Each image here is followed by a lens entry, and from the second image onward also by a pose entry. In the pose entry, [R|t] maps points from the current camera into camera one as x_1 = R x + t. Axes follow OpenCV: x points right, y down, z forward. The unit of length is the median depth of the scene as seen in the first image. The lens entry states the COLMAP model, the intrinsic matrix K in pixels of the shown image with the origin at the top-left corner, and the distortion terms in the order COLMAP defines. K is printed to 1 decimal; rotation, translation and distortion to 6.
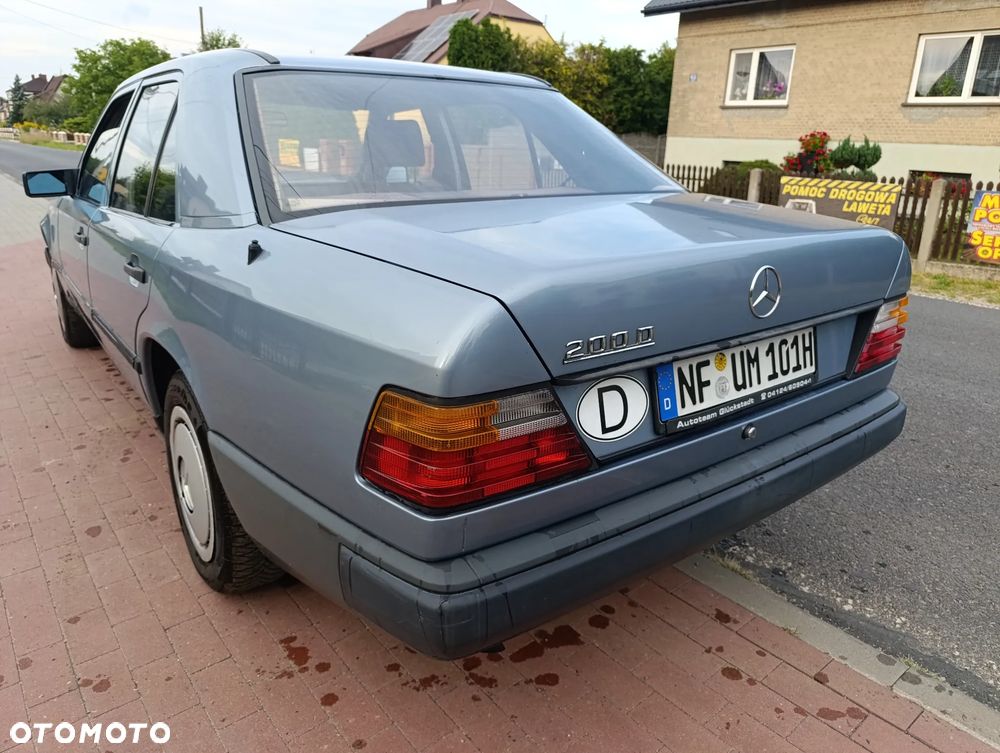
lens RADIAL K [[687.0, 0, 503.9], [0, 687.0, 375.2], [0, 0, 1]] dist [0.021200, -0.030131]
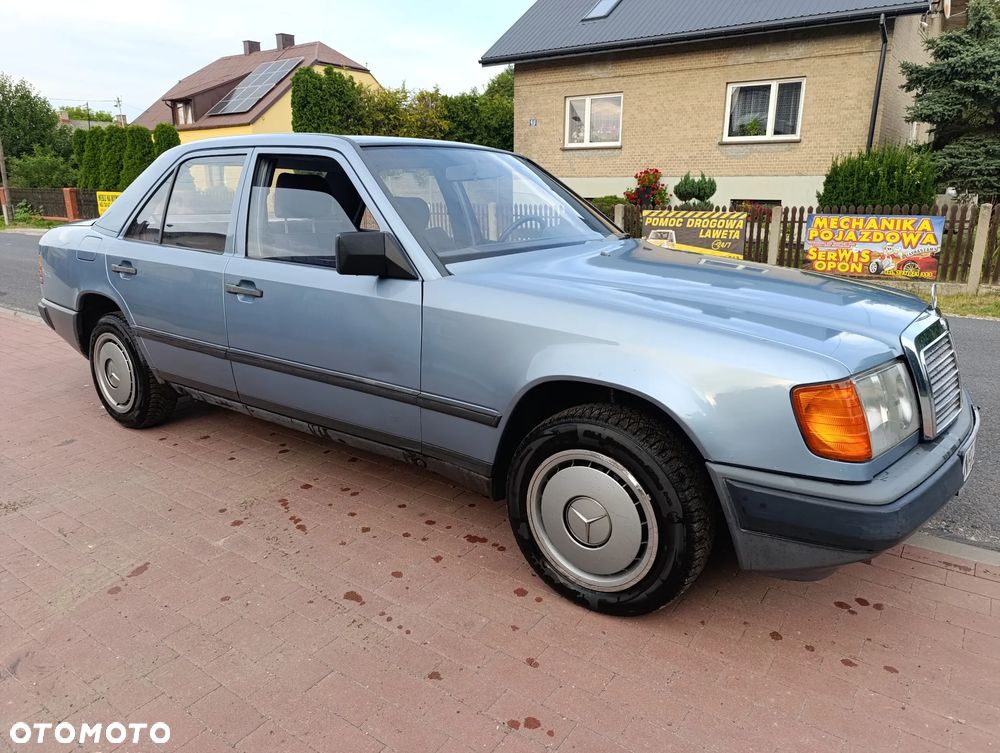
lens RADIAL K [[682.4, 0, 503.5], [0, 682.4, 378.0], [0, 0, 1]] dist [0.029449, -0.029672]
pose [[0.966566, -0.100249, 0.236010, -0.123659], [0.111828, 0.993069, -0.036166, -0.005174], [-0.230748, 0.061349, 0.971078, -0.004580]]
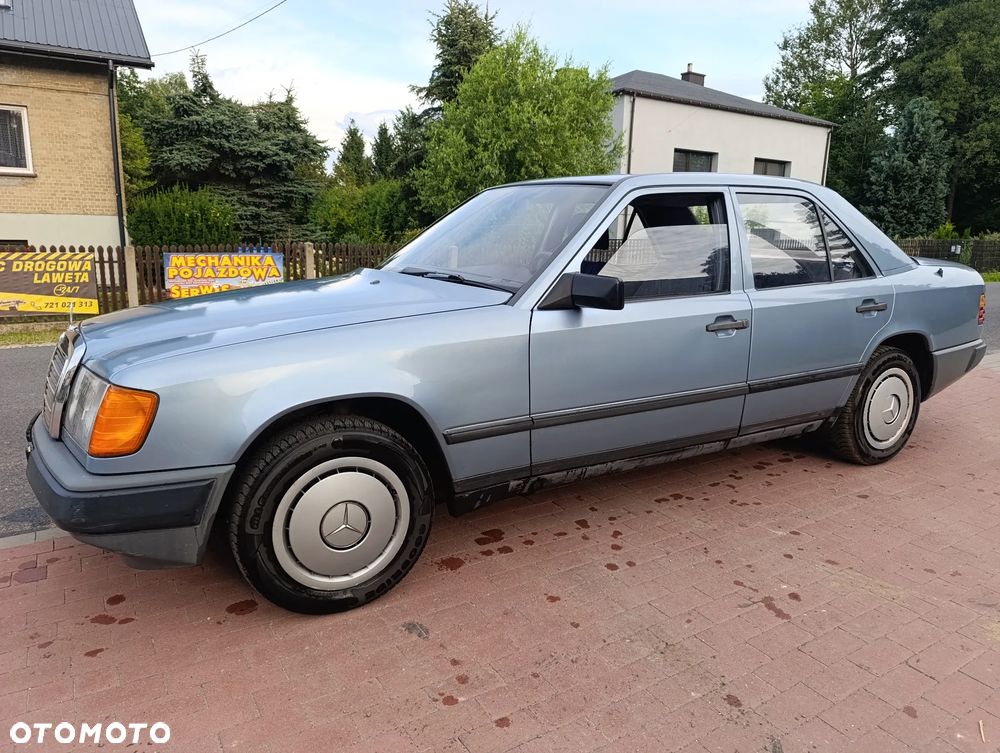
lens RADIAL K [[685.1, 0, 502.5], [0, 685.1, 379.6], [0, 0, 1]] dist [0.026986, -0.030084]
pose [[0.120597, -0.233617, 0.964821, -0.428436], [0.308118, 0.932722, 0.187332, -0.107772], [-0.943673, 0.274687, 0.184465, 0.291902]]
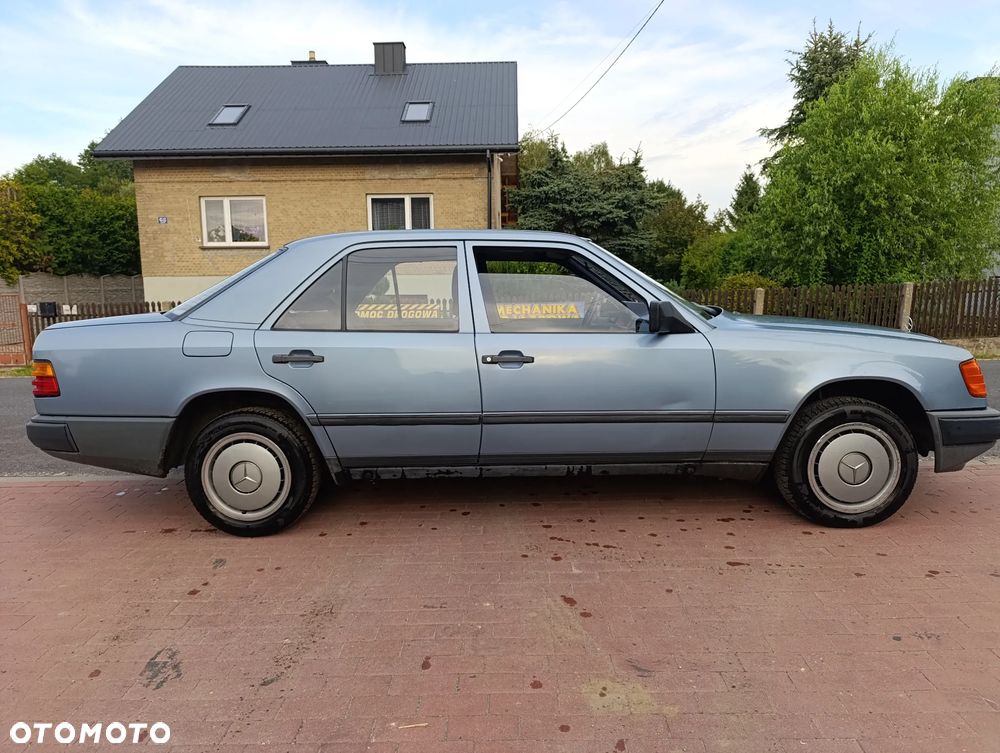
lens RADIAL K [[682.7, 0, 499.9], [0, 682.7, 379.3], [0, 0, 1]] dist [0.031953, -0.034654]
pose [[0.648319, -0.149486, 0.746550, -0.383156], [0.280117, 0.958593, -0.051314, -0.036127], [-0.707967, 0.242389, 0.663348, 0.075941]]
